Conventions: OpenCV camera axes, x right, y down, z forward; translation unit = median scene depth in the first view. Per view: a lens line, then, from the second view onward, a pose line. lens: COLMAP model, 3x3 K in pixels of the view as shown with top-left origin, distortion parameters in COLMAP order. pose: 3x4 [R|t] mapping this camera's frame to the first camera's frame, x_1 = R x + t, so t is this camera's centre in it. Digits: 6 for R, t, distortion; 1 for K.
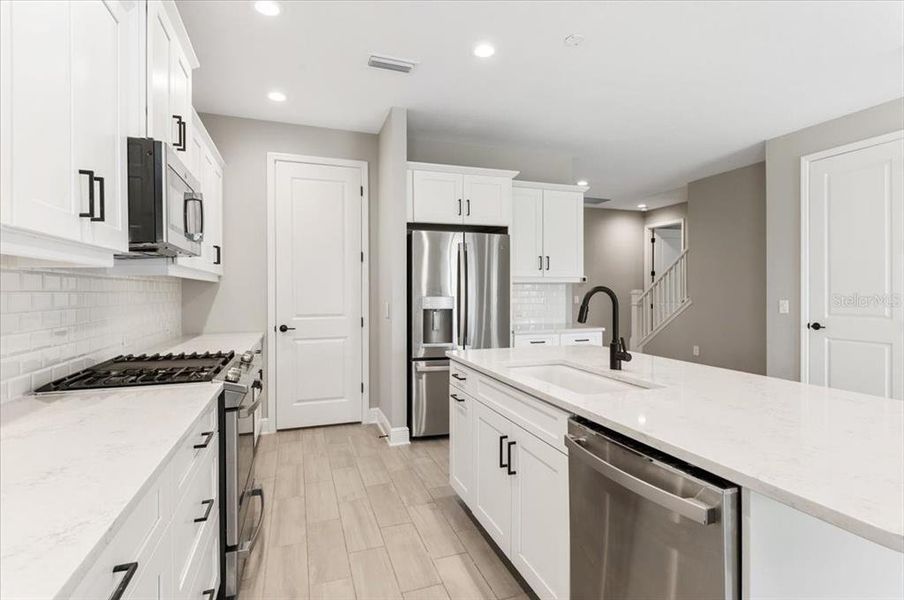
lens RADIAL K [[459.2, 0, 465.9], [0, 459.2, 294.2], [0, 0, 1]] dist [-0.000113, -0.000113]
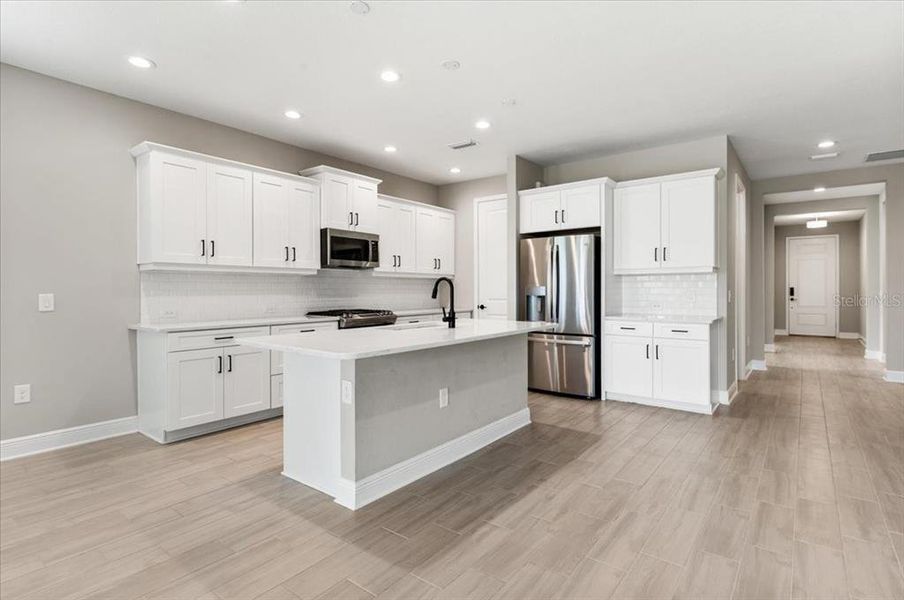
lens RADIAL K [[455.1, 0, 461.0], [0, 455.1, 292.0], [0, 0, 1]] dist [-0.001189, -0.000175]
pose [[0.539717, 0.007221, -0.841816, 0.950421], [-0.004584, 0.999974, 0.005638, 0.014893], [0.841834, 0.000816, 0.539736, 0.088306]]
